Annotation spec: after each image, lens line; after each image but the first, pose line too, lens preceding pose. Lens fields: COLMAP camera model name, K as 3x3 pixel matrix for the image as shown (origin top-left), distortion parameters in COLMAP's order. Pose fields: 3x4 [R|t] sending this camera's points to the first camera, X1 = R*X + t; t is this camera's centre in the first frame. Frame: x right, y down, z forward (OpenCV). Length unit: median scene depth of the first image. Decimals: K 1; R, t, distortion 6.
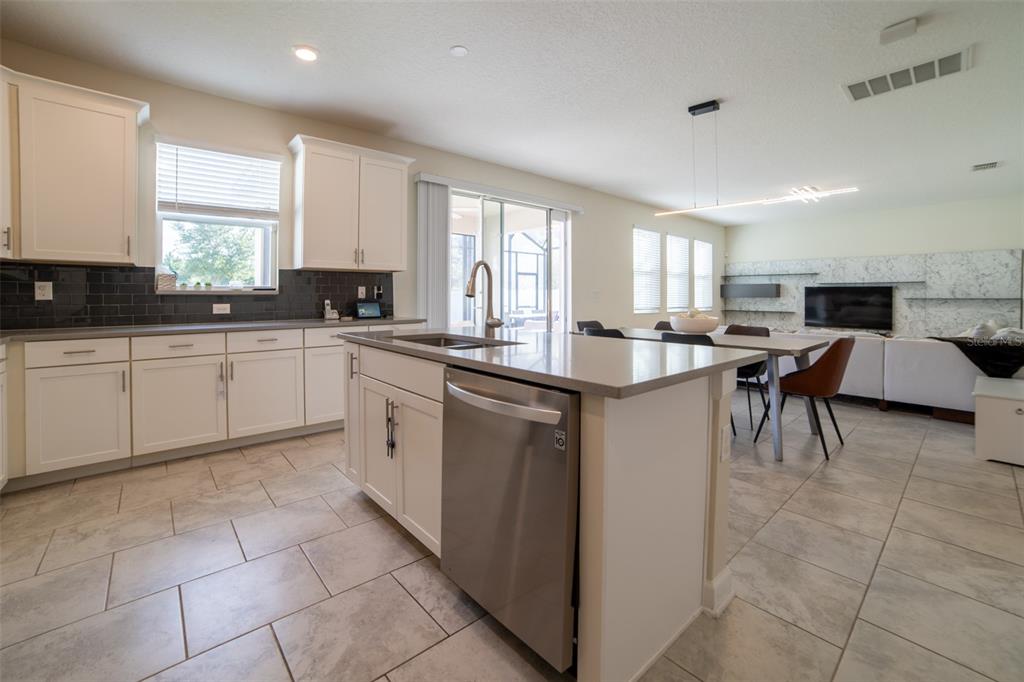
lens RADIAL K [[435.4, 0, 511.7], [0, 435.4, 294.6], [0, 0, 1]] dist [-0.077482, 0.025113]
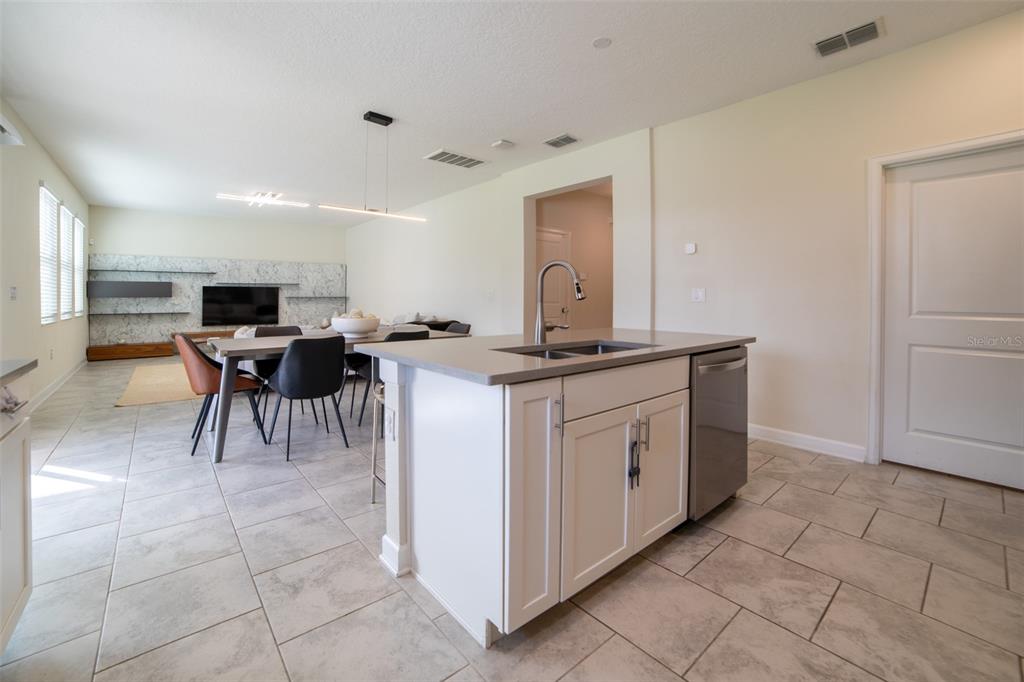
lens RADIAL K [[416.7, 0, 499.2], [0, 416.7, 294.0], [0, 0, 1]] dist [0.000673, 0.000299]
pose [[0.043707, -0.001857, 0.999043, -0.348978], [-0.001798, 0.999997, 0.001937, -0.004689], [-0.999043, -0.001881, 0.043704, 0.378872]]
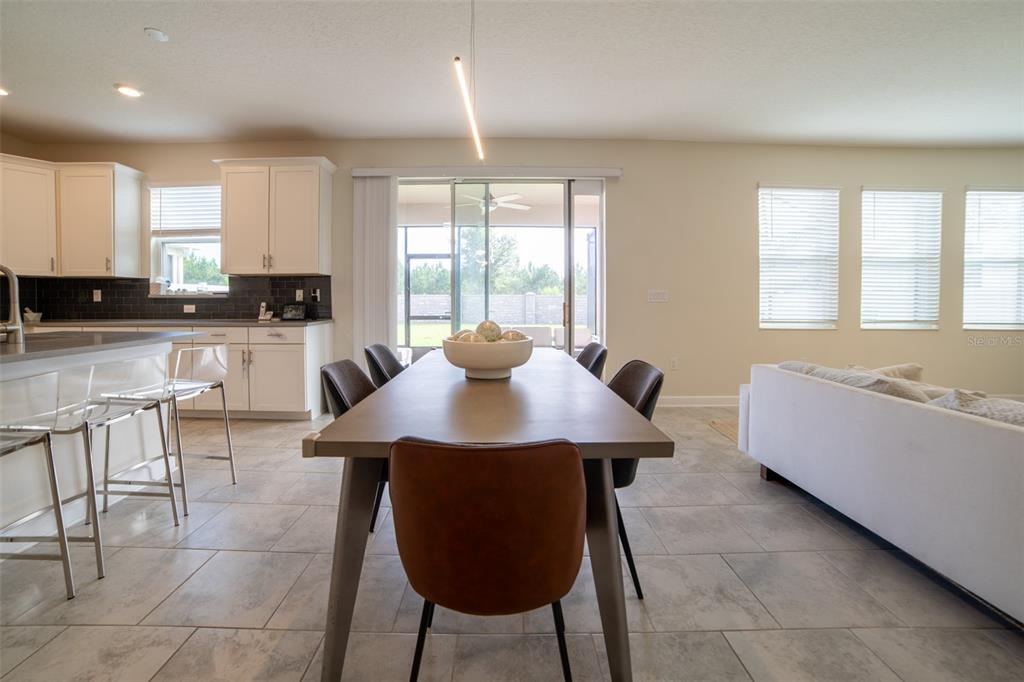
lens RADIAL K [[428.6, 0, 509.3], [0, 428.6, 303.0], [0, 0, 1]] dist [-0.085741, 0.028218]
pose [[0.750527, 0.009835, -0.660767, 0.480927], [-0.000279, 0.999894, 0.014566, -0.001462], [0.660840, -0.010748, 0.750450, 0.389605]]
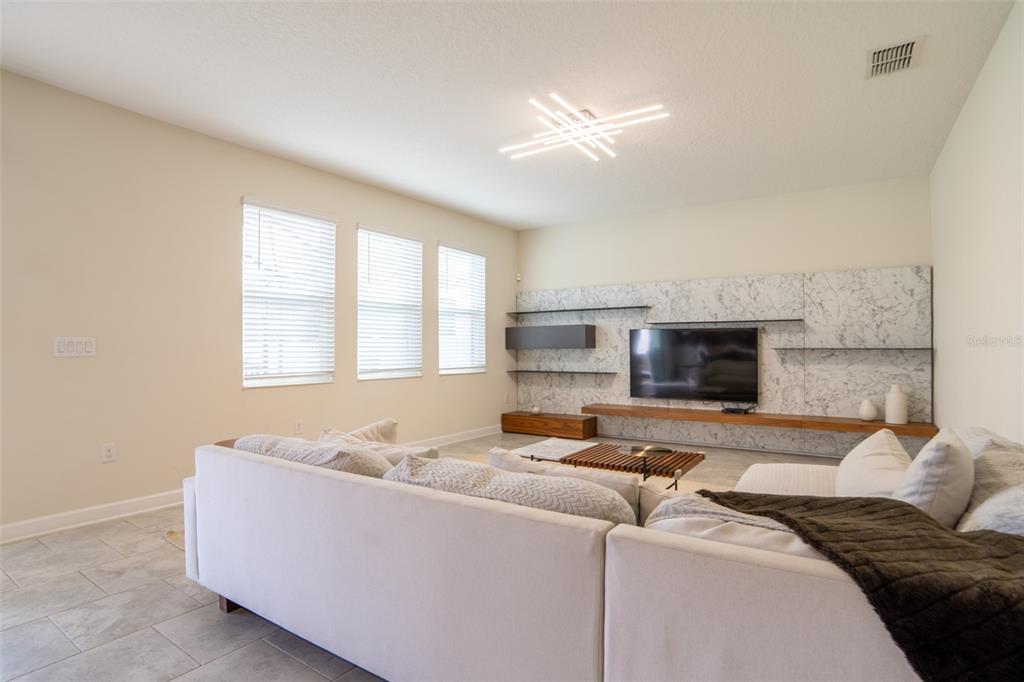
lens RADIAL K [[540.6, 0, 511.1], [0, 540.6, 342.9], [0, 0, 1]] dist [-0.056233, 0.000747]
pose [[0.969358, -0.008467, 0.245506, 0.497839], [0.009141, 0.999957, -0.001608, -0.001037], [-0.245481, 0.003803, 0.969394, 0.443580]]
